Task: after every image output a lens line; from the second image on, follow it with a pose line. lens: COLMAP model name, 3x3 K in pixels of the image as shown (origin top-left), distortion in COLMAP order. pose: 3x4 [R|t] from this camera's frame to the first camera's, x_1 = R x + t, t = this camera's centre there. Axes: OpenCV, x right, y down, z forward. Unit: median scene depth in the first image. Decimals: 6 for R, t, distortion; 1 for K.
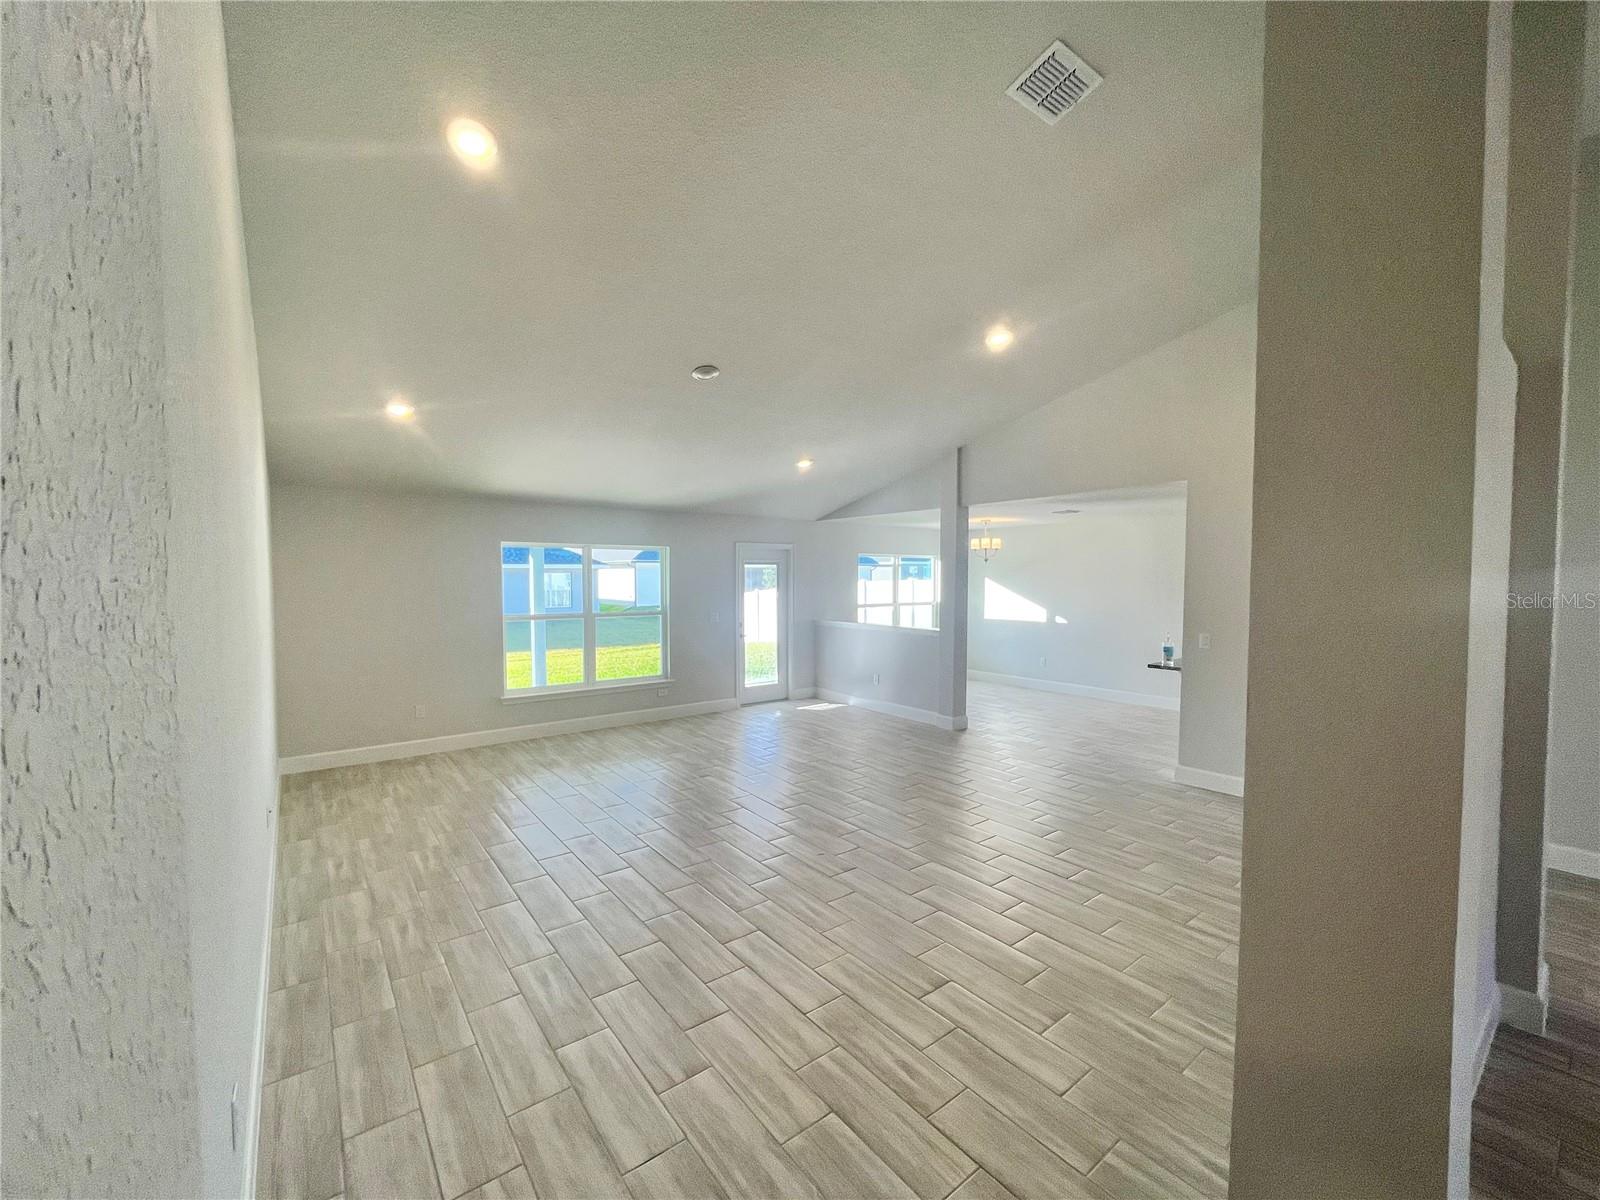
lens RADIAL K [[653.2, 0, 794.0], [0, 653.2, 602.5], [0, 0, 1]] dist [-0.002509, 0.000670]
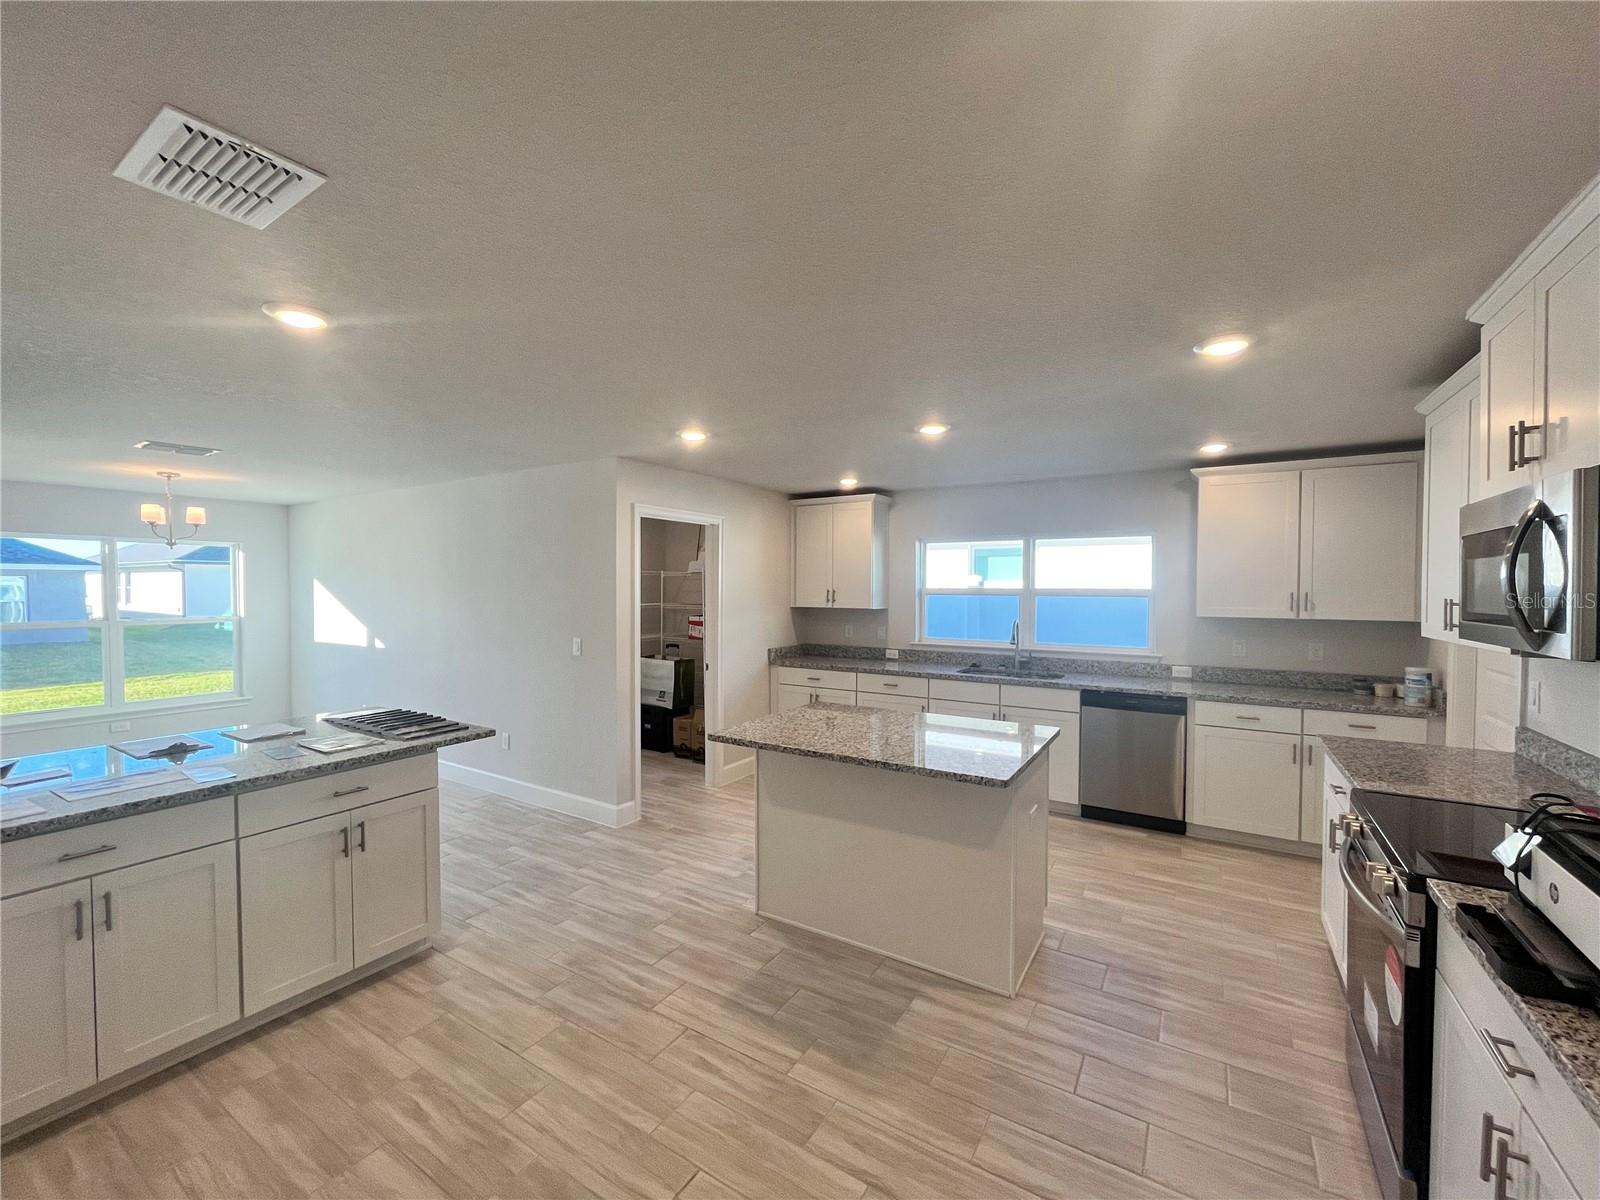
lens RADIAL K [[653.2, 0, 794.0], [0, 653.2, 602.5], [0, 0, 1]] dist [-0.002509, 0.000670]
pose [[0.937328, -0.001785, 0.348443, 0.557084], [0.008298, 0.999818, -0.017198, 0.000150], [-0.348348, 0.019011, 0.937172, 0.264813]]
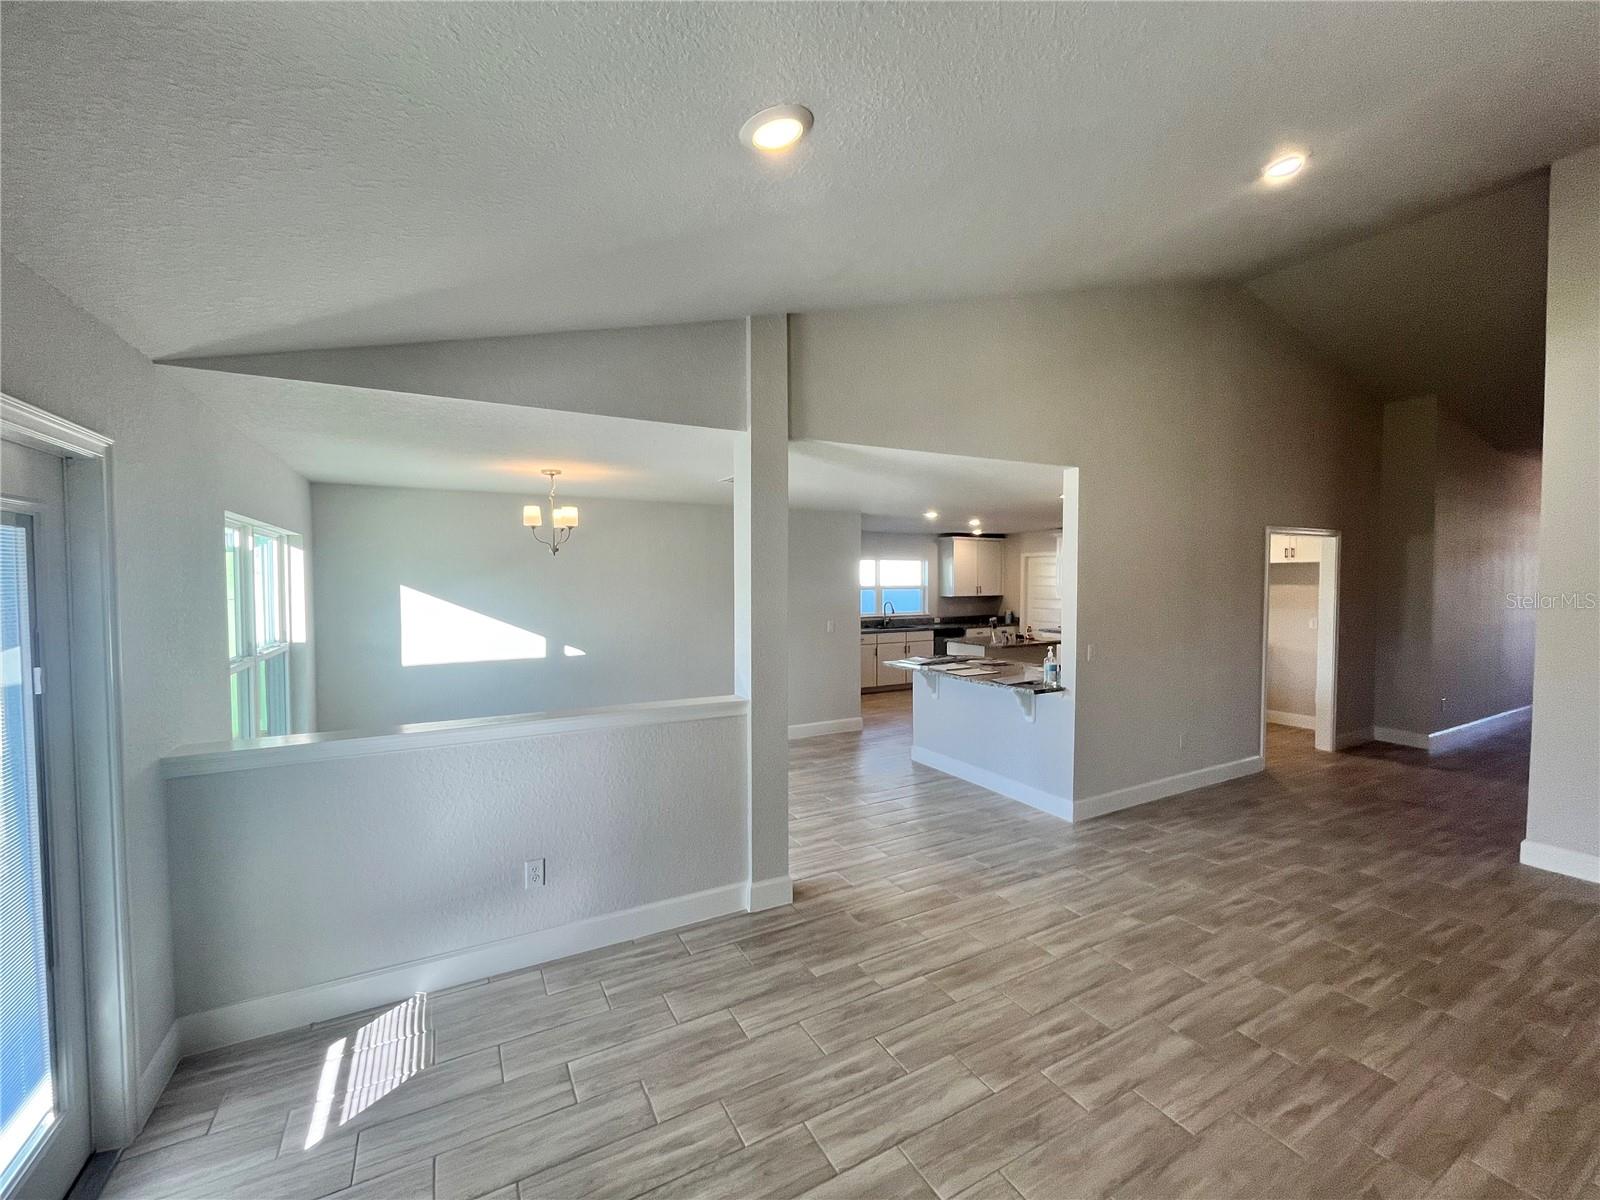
lens RADIAL K [[653.2, 0, 794.0], [0, 653.2, 602.5], [0, 0, 1]] dist [-0.002509, 0.000670]
pose [[0.151220, -0.033899, 0.987919, -0.167516], [0.042733, 0.998702, 0.027728, -0.027876], [-0.987576, 0.038023, 0.152472, 0.688110]]
